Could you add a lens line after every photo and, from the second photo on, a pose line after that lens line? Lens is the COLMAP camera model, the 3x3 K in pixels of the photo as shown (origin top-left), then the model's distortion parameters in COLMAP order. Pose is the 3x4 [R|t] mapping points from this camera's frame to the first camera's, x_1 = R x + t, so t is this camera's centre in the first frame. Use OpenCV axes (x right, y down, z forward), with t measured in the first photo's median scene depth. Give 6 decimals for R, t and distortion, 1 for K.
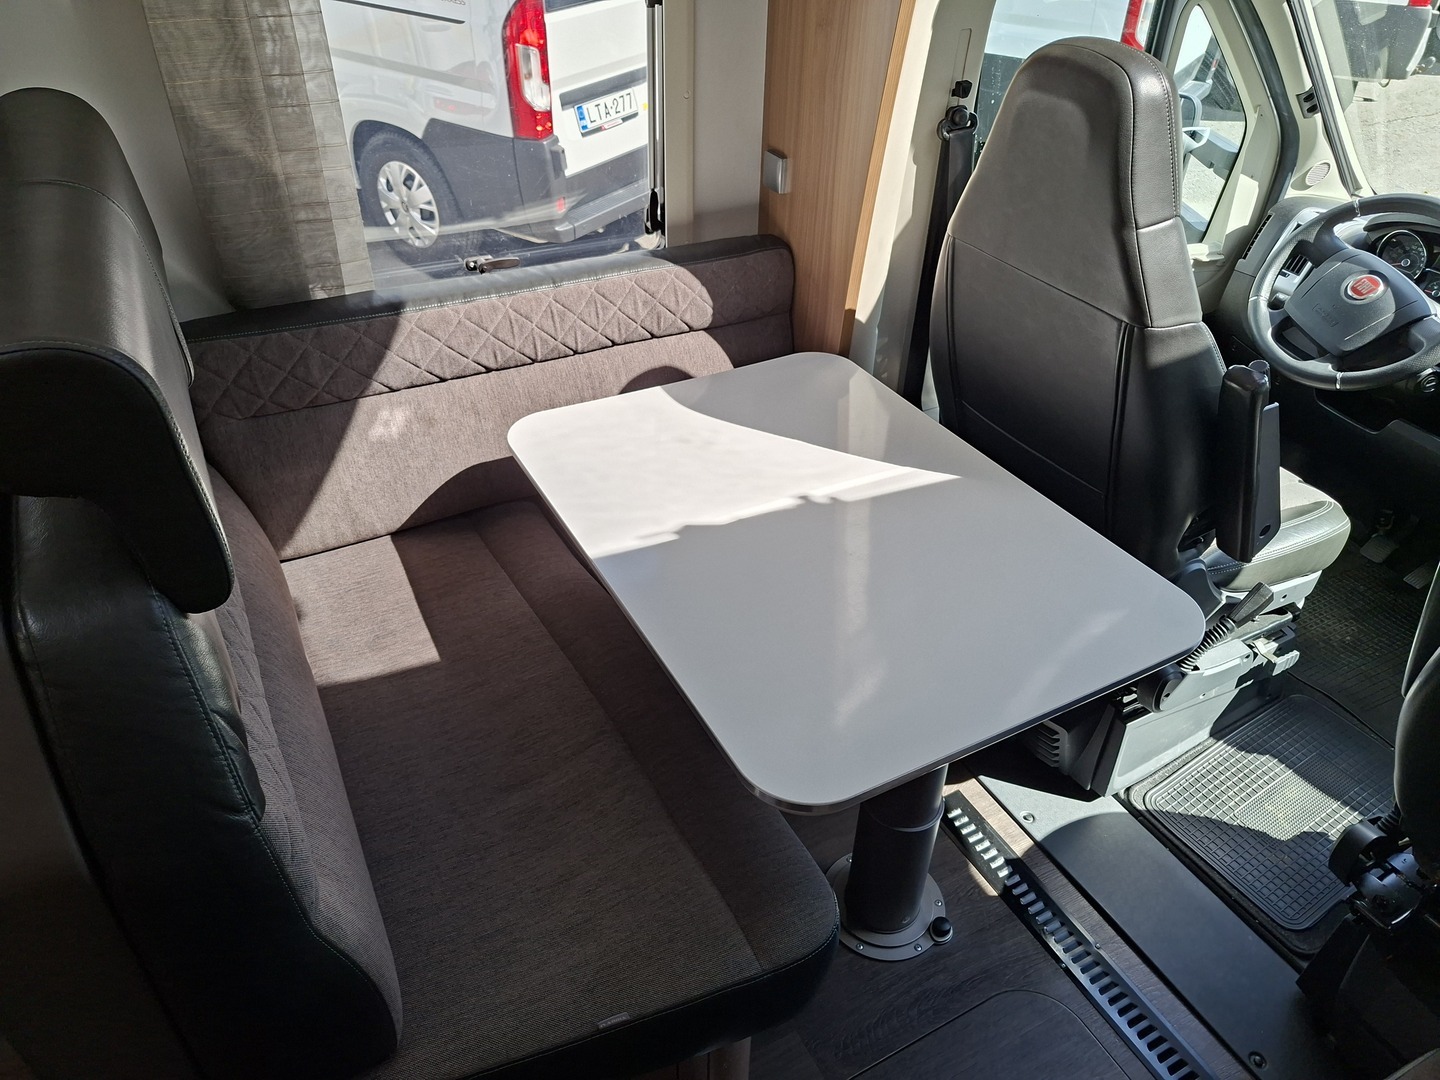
lens RADIAL K [[978.0, 0, 720.0], [0, 978.0, 540.0], [0, 0, 1]] dist [-0.006188, -0.001324]
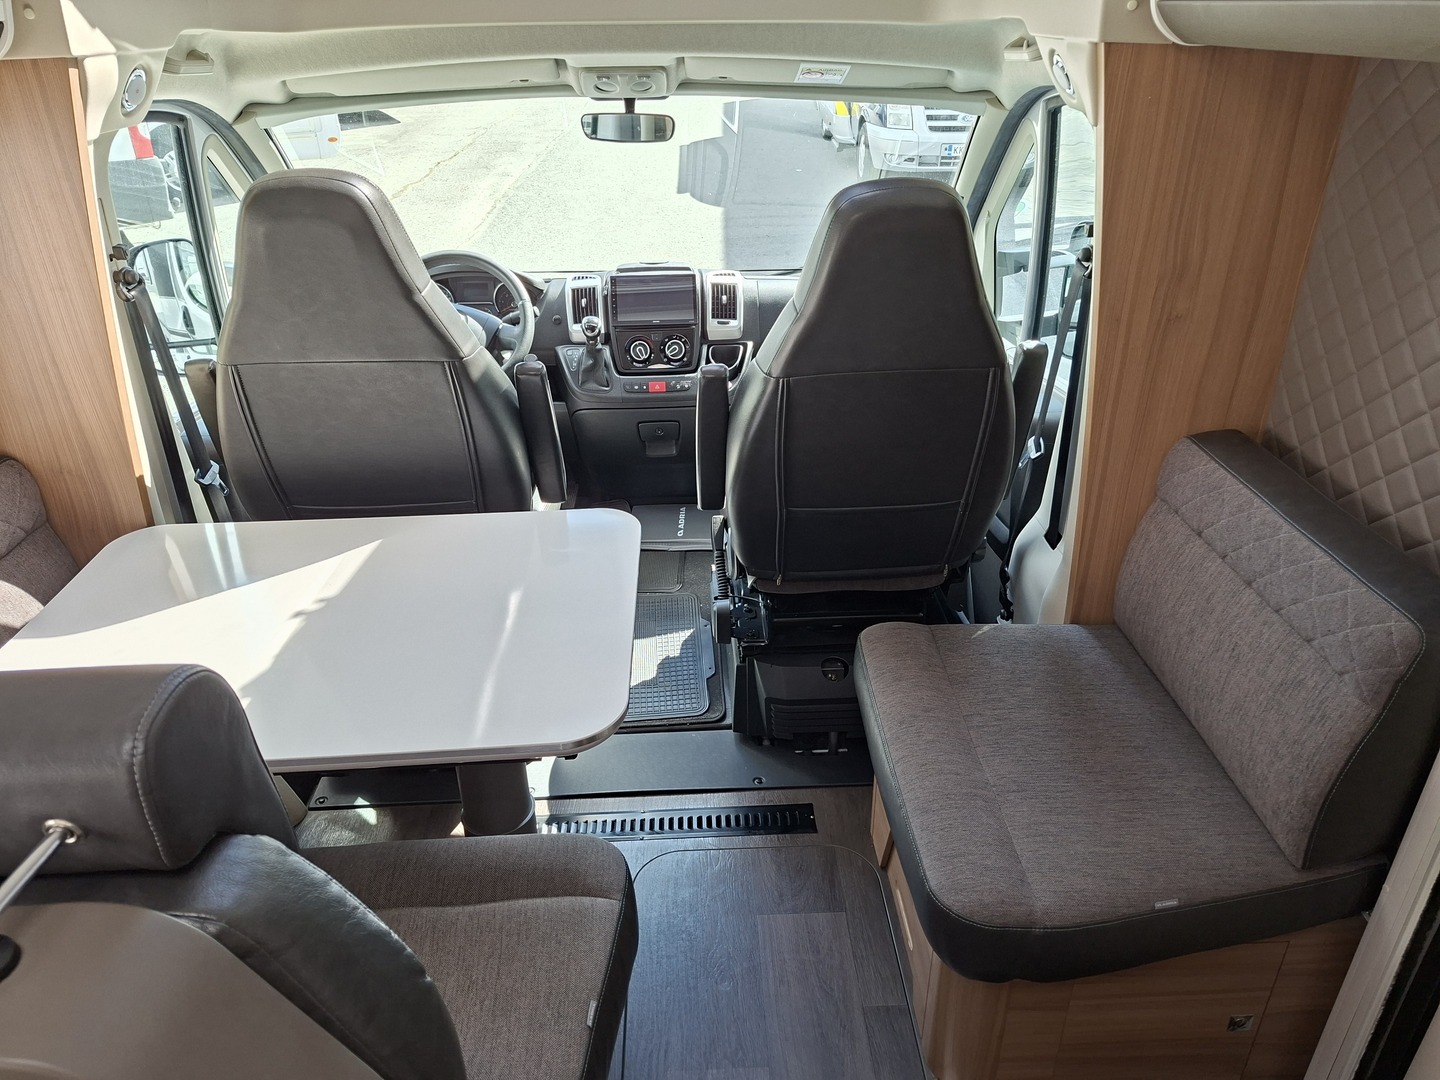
lens RADIAL K [[972.9, 0, 725.7], [0, 972.9, 564.8], [0, 0, 1]] dist [-0.004328, -0.002497]
pose [[0.427127, -0.463738, 0.776215, -0.380761], [0.552032, 0.813644, 0.182333, -0.019742], [-0.716117, 0.350616, 0.603527, 0.032116]]
